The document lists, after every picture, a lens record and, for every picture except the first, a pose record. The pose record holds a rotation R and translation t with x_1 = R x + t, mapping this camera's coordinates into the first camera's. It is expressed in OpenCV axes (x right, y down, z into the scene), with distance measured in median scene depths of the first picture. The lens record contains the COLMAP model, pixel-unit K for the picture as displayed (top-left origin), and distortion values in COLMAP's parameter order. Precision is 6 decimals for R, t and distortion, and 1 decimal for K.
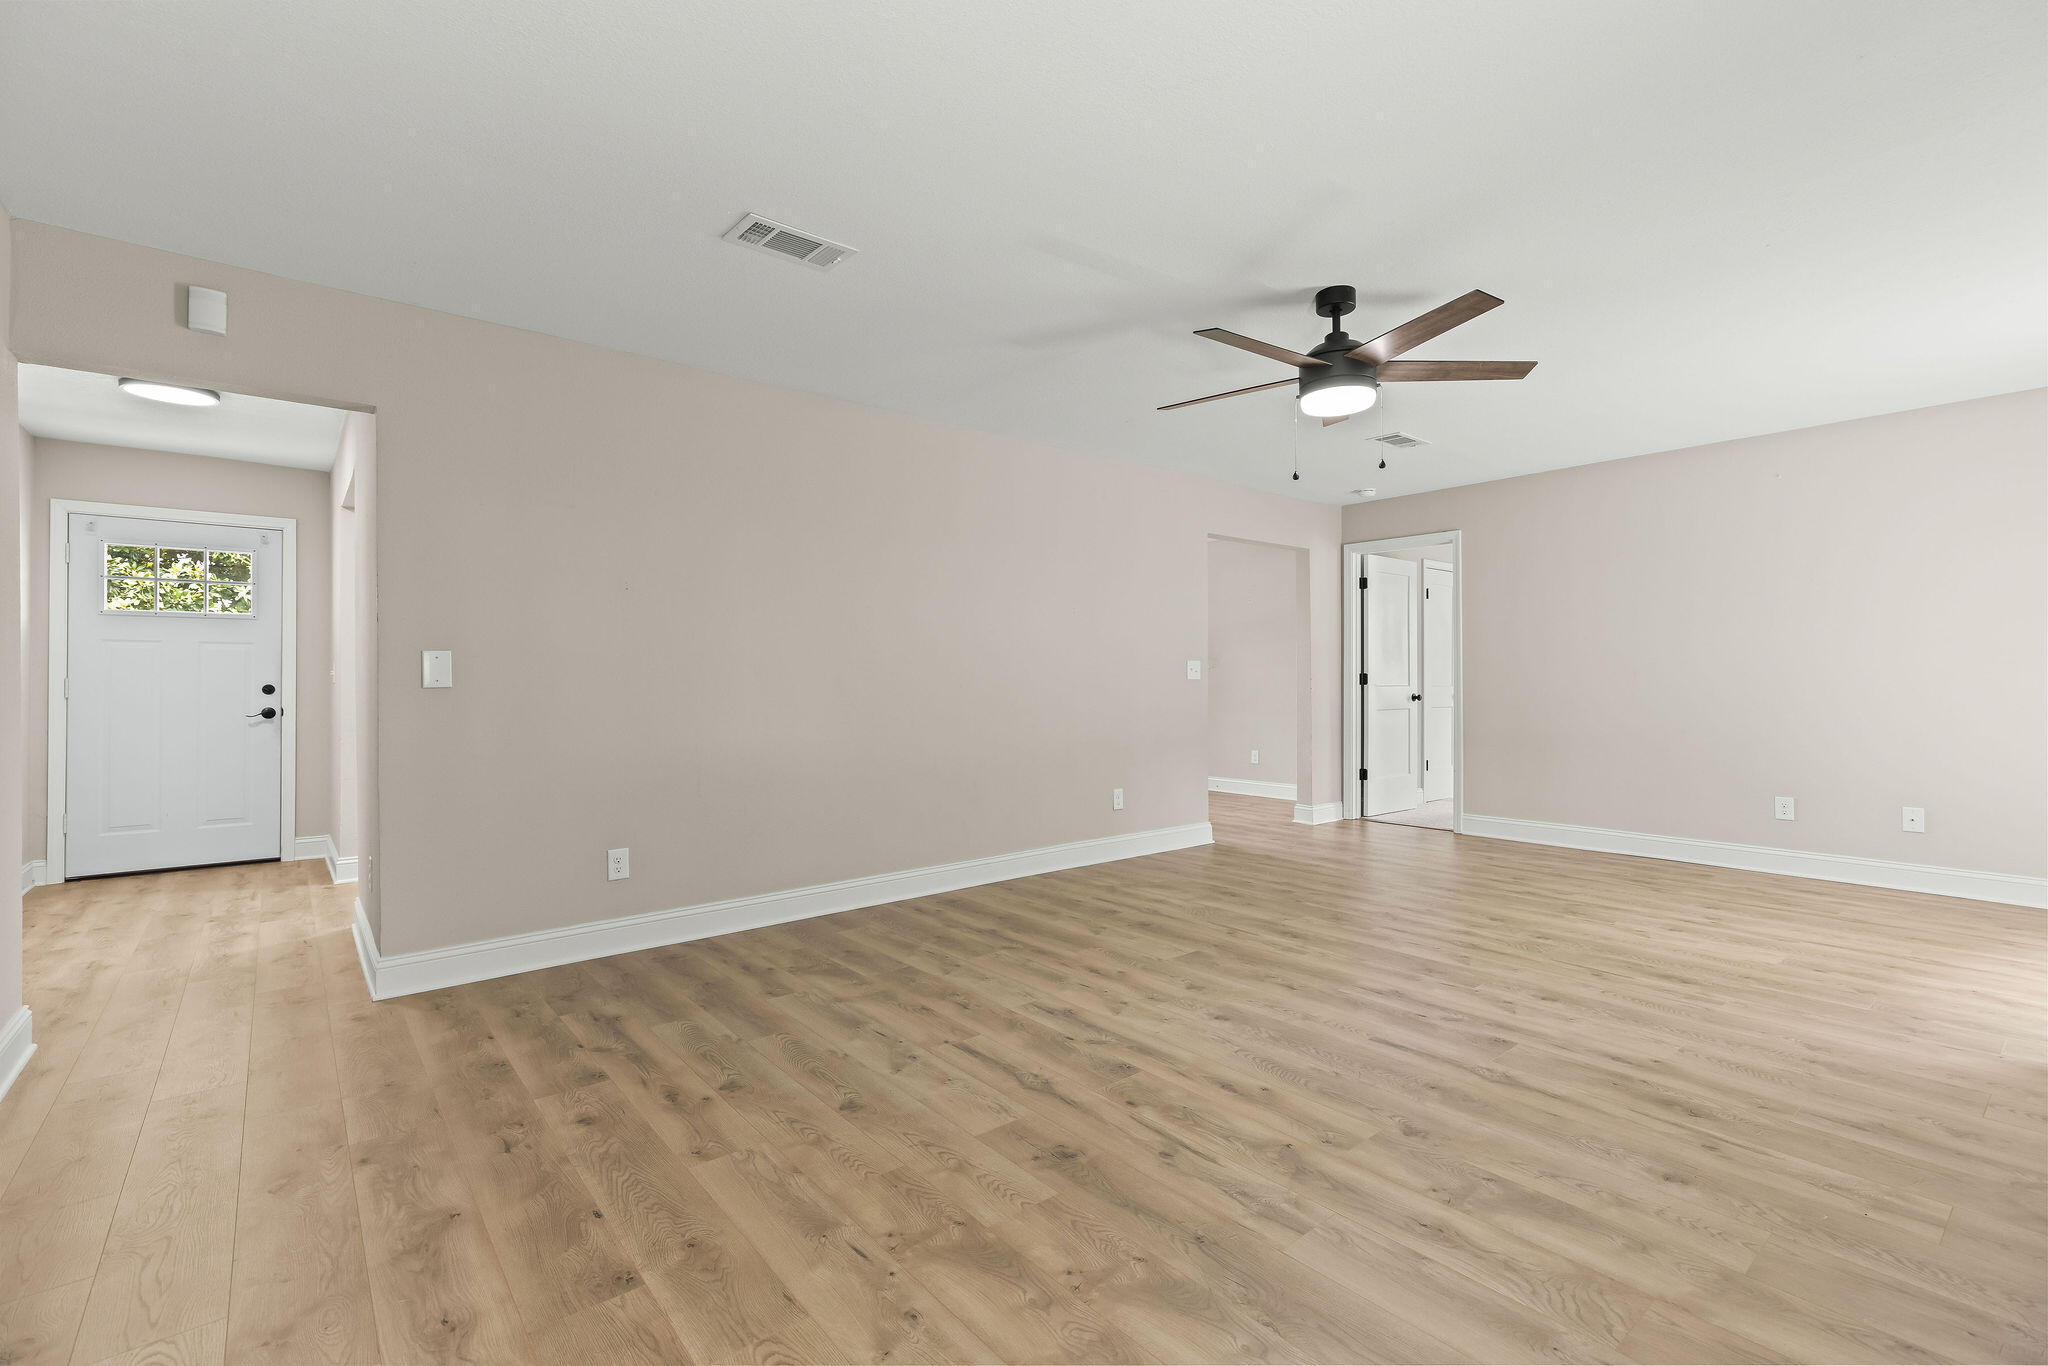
lens RADIAL K [[916.9, 0, 1024.8], [0, 916.9, 679.8], [0, 0, 1]] dist [0.002973, 0.000432]
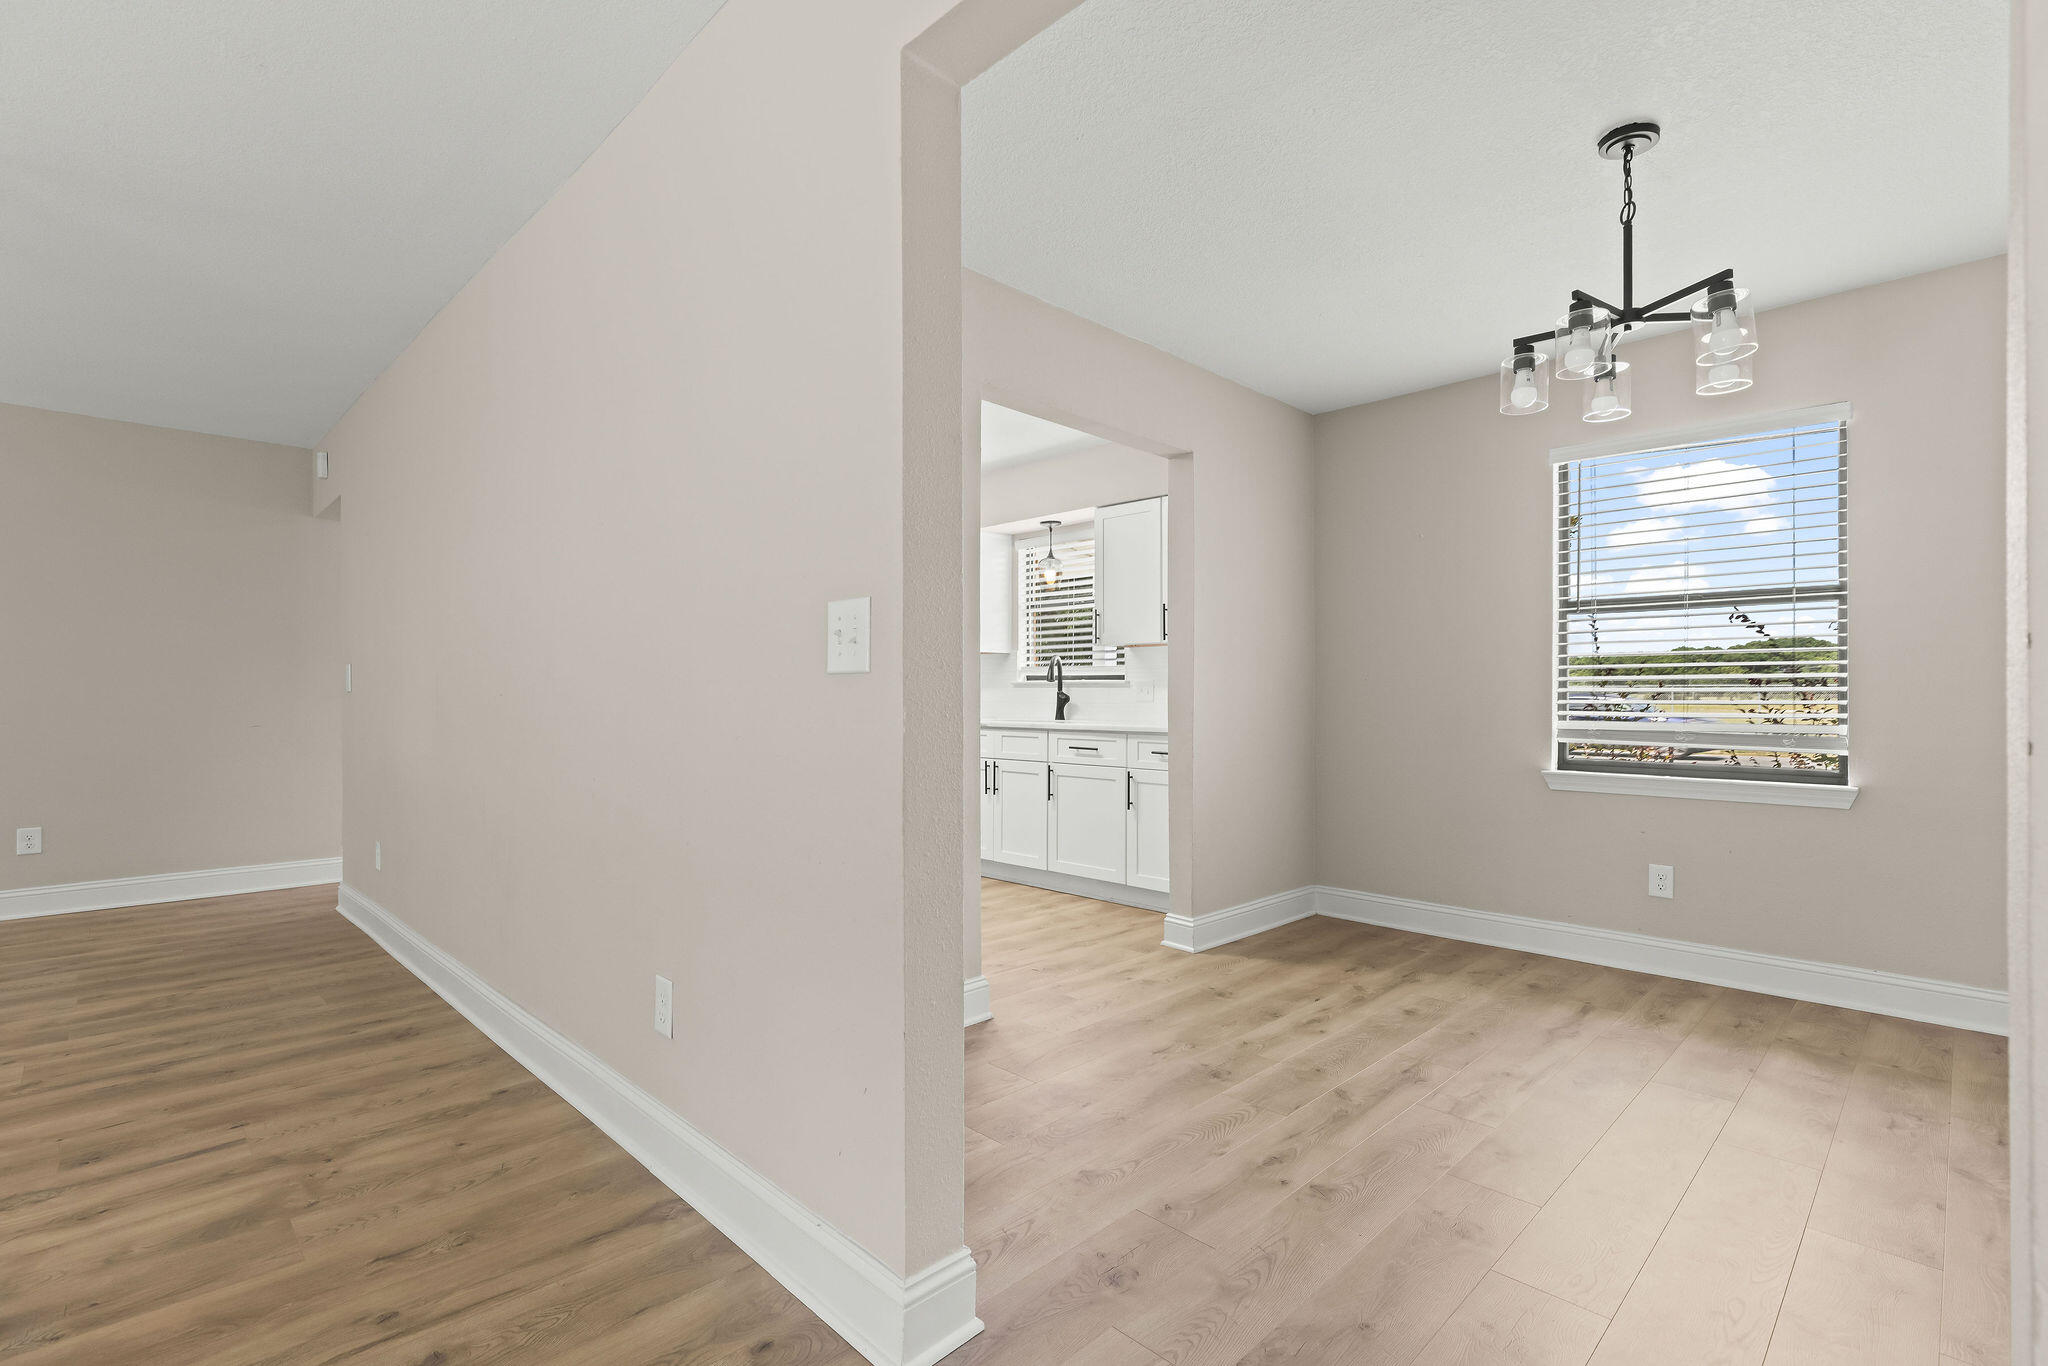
lens RADIAL K [[933.9, 0, 1023.4], [0, 933.9, 699.5], [0, 0, 1]] dist [0.005230, 0.000963]
pose [[0.092927, 0.006734, -0.995650, 0.912356], [0.000190, 0.999977, 0.006781, 0.010299], [0.995673, -0.000820, 0.092924, 2.080687]]
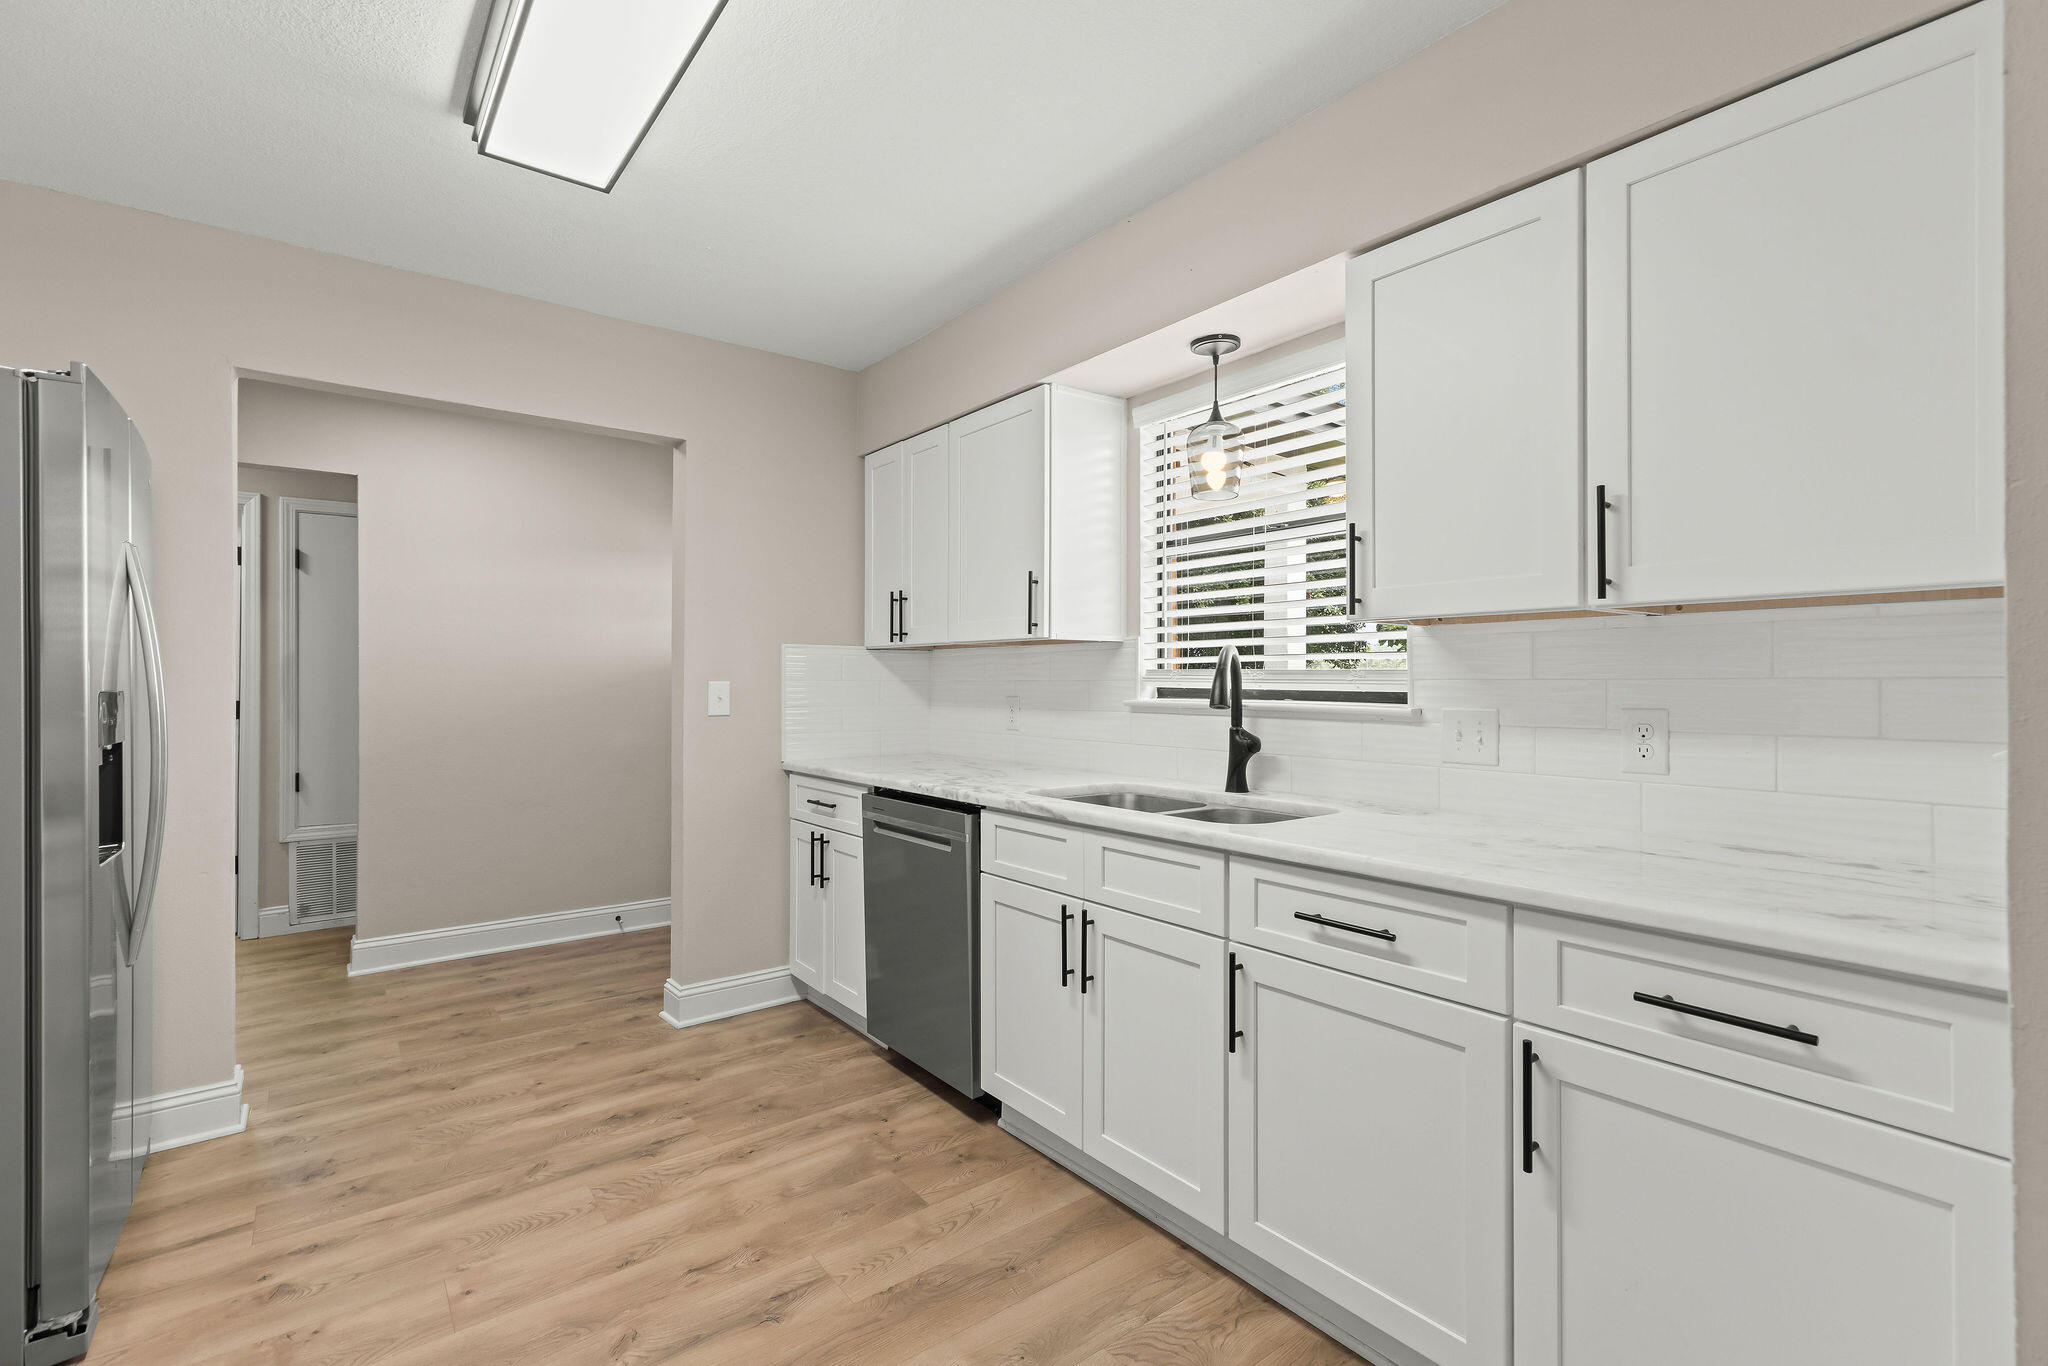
lens RADIAL K [[916.9, 0, 1024.8], [0, 916.9, 679.8], [0, 0, 1]] dist [0.002973, 0.000432]
pose [[-0.029735, 0.000419, -0.999558, -0.158966], [0.003354, 0.999994, 0.000319, -0.037366], [0.999552, -0.003343, -0.029736, 2.166994]]
